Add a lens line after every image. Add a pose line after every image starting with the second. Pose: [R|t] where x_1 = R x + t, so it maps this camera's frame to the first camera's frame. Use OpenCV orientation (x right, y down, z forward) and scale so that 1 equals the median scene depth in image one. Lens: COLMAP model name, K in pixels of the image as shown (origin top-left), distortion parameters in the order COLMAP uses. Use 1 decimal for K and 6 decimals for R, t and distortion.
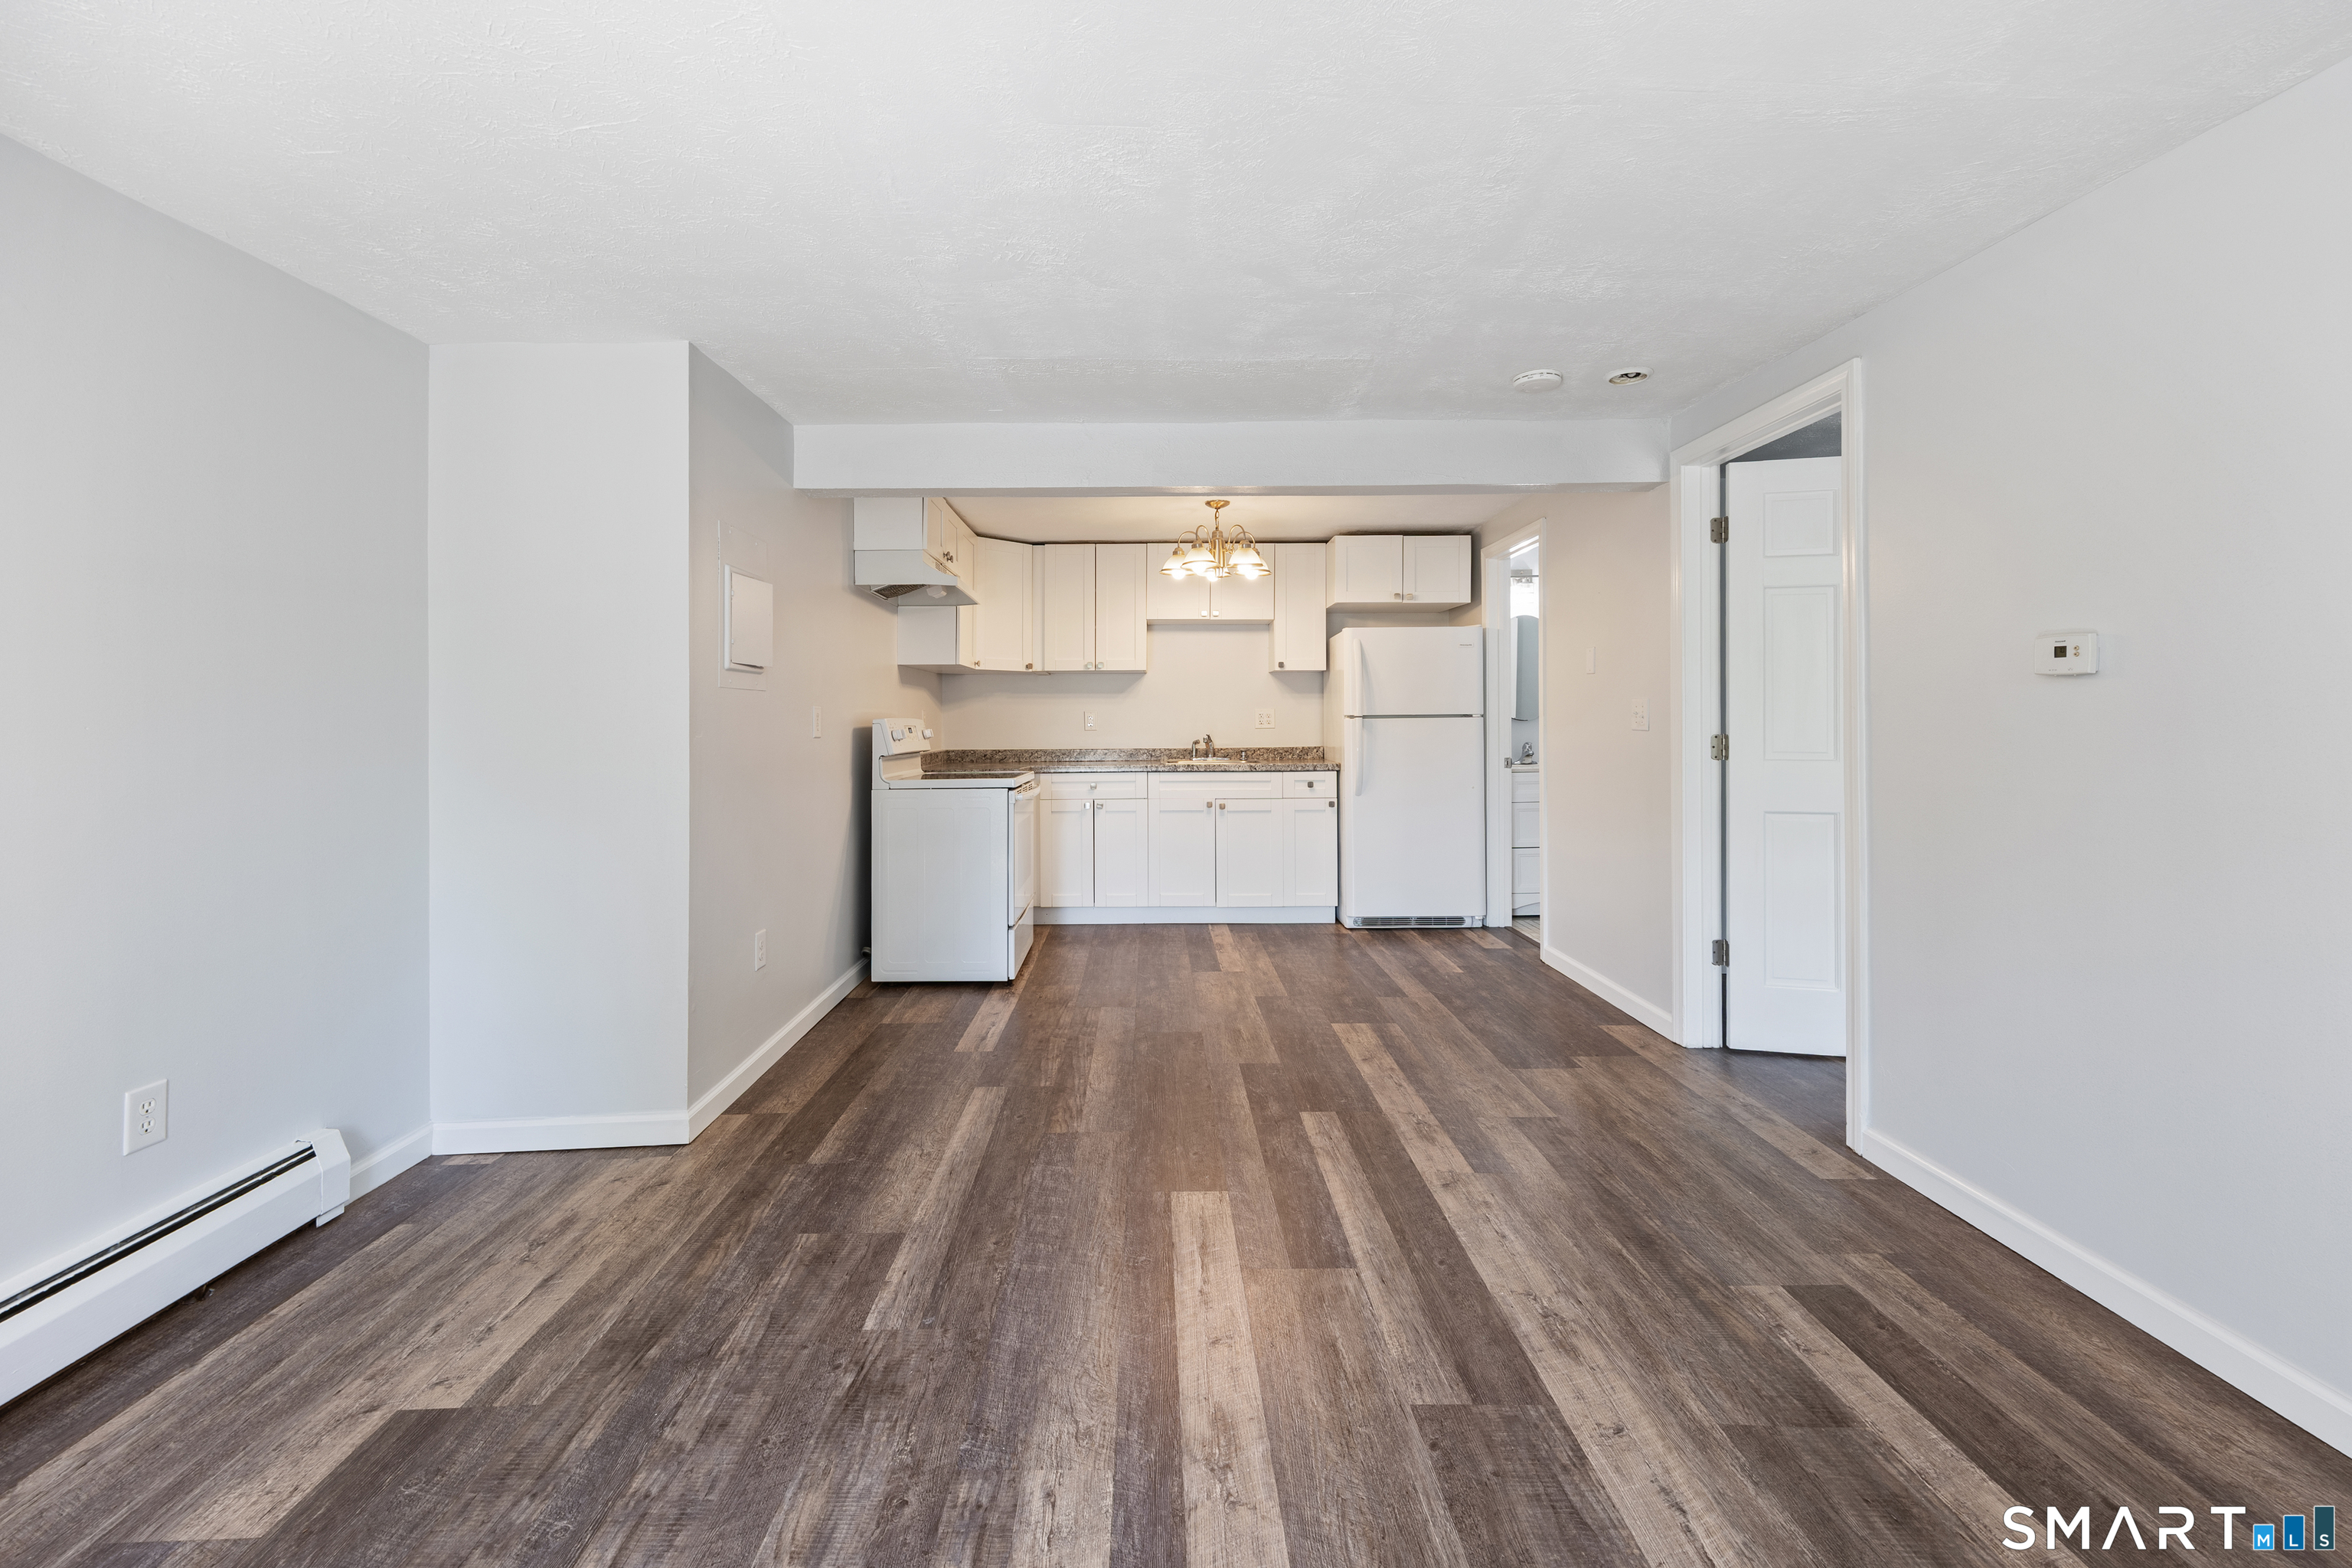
lens RADIAL K [[958.6, 0, 1122.1], [0, 958.6, 714.1], [0, 0, 1]] dist [0.007490, -0.000095]
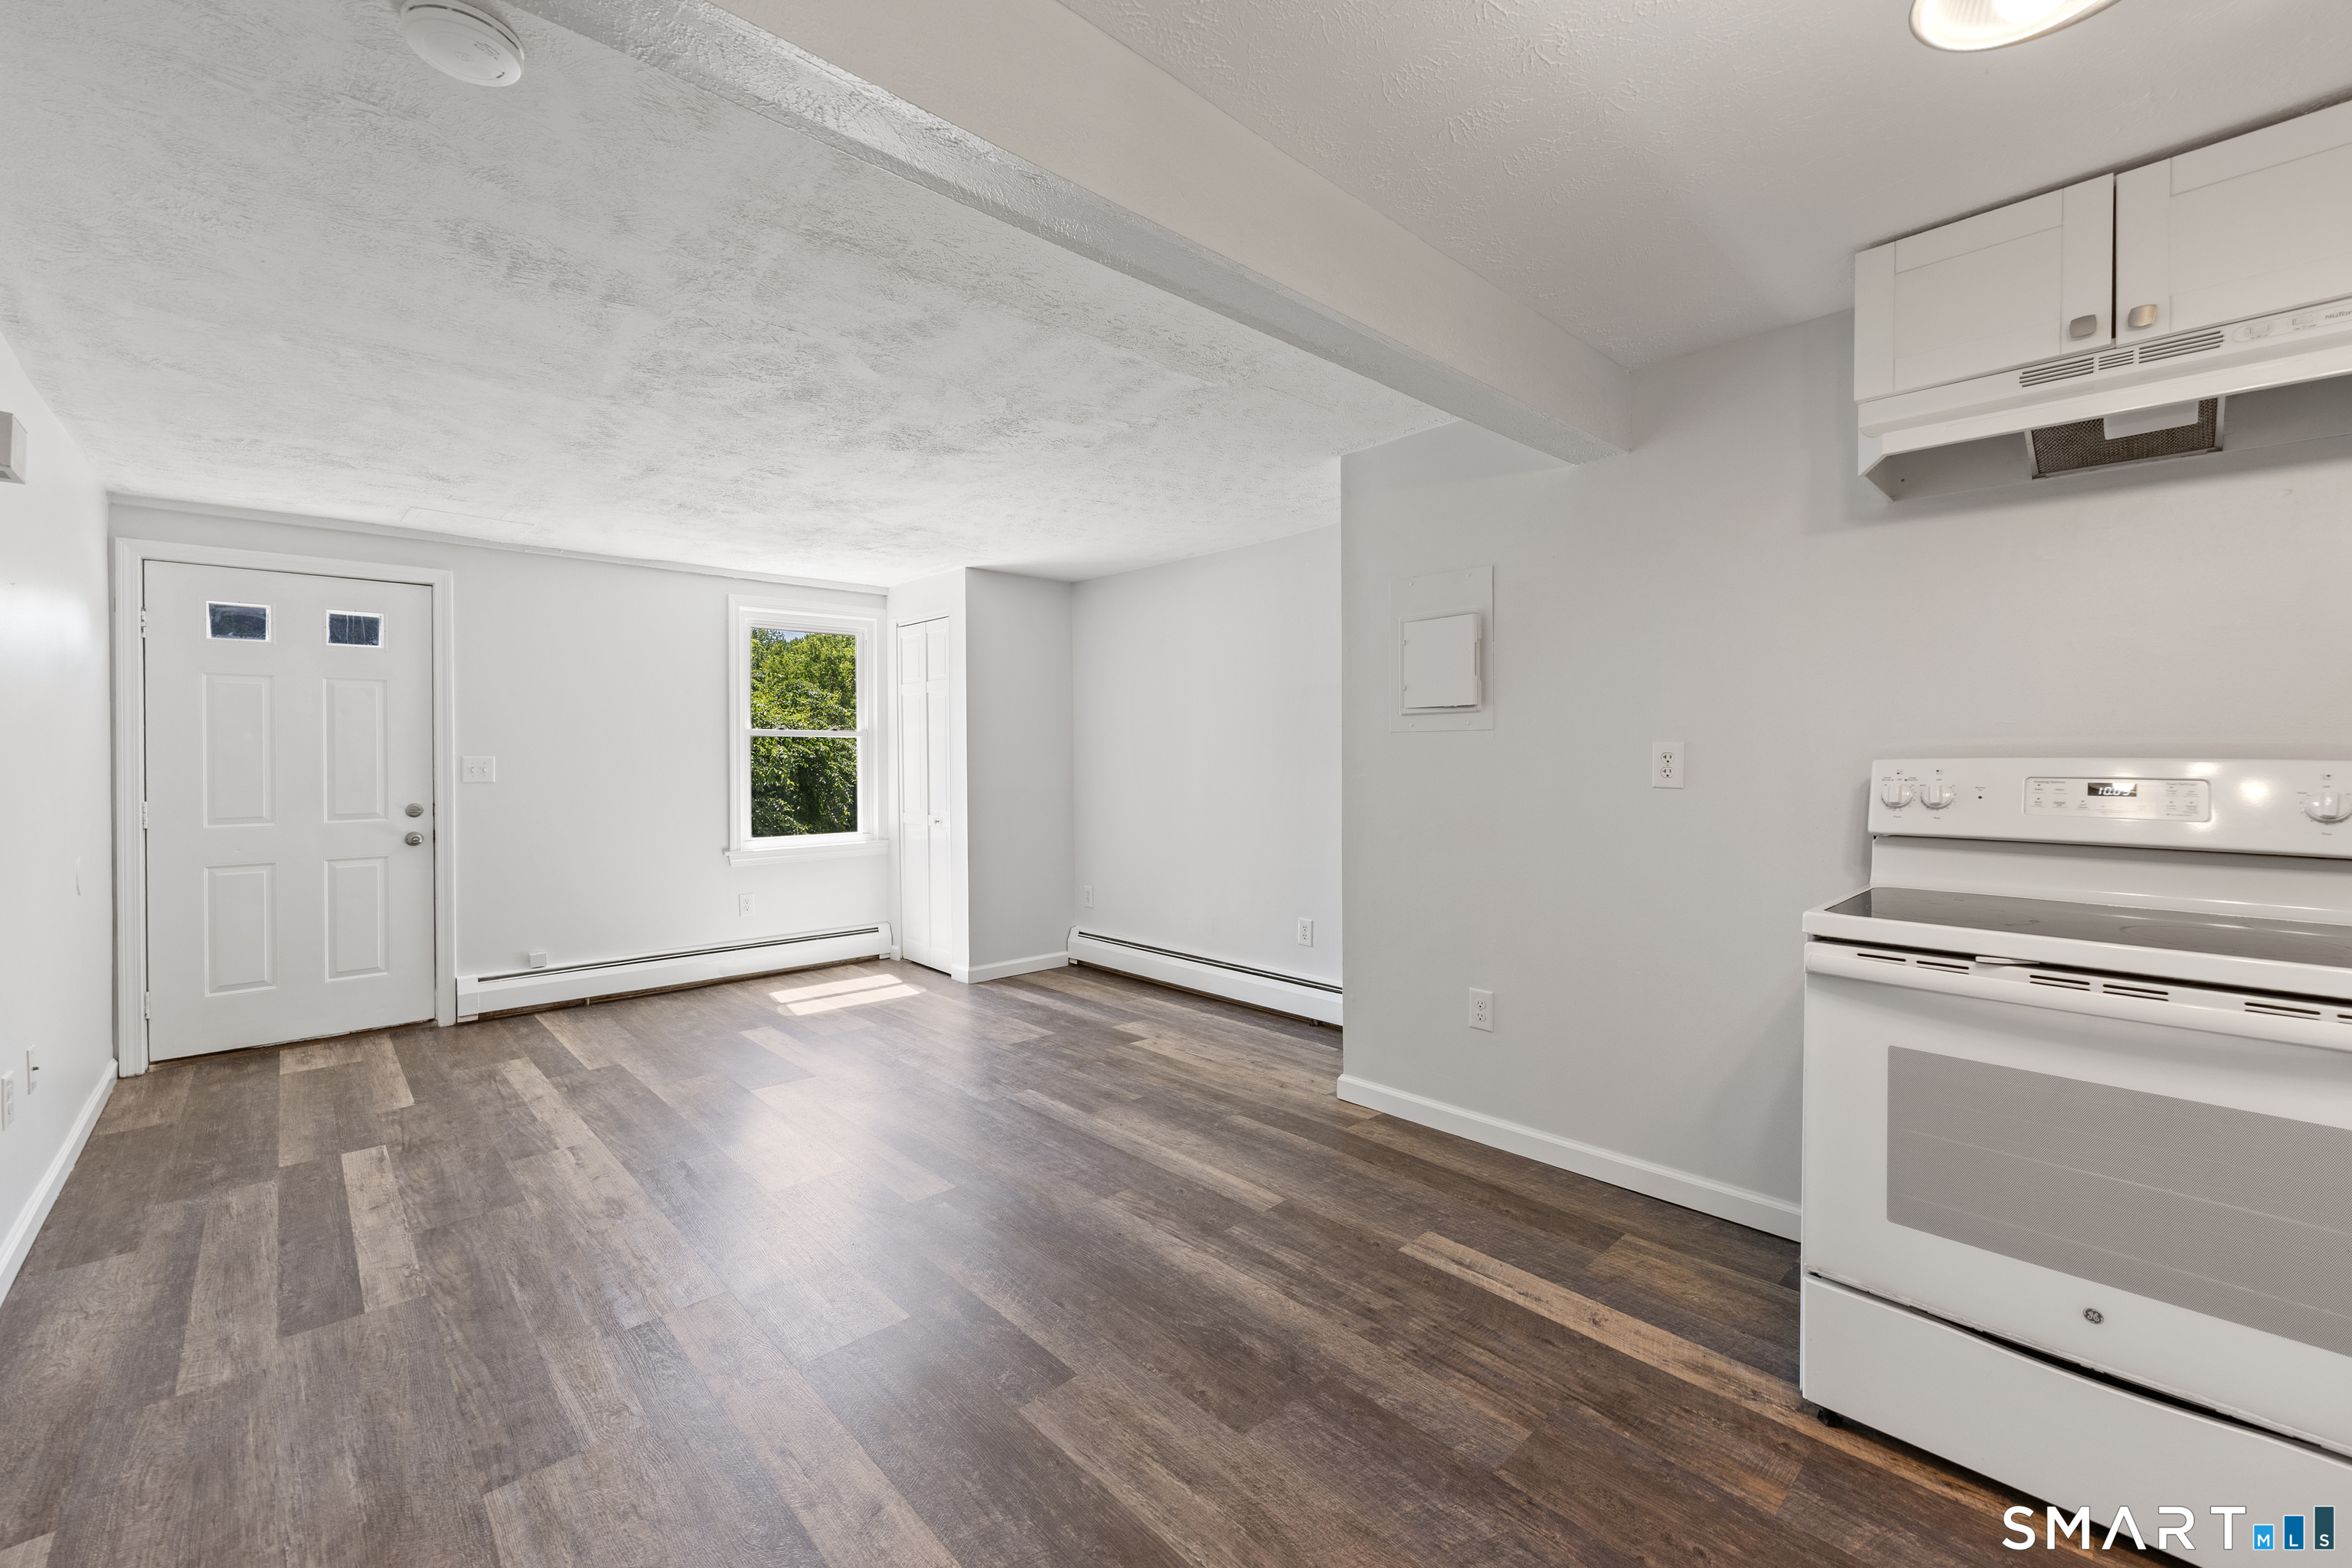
lens RADIAL K [[957.0, 0, 1183.4], [0, 957.0, 749.7], [0, 0, 1]] dist [0.003740, 0.000632]
pose [[-0.705661, 0.008923, -0.708493, 0.712766], [0.016470, 0.999857, -0.003812, -0.010275], [0.708358, -0.014358, -0.705707, 2.160846]]
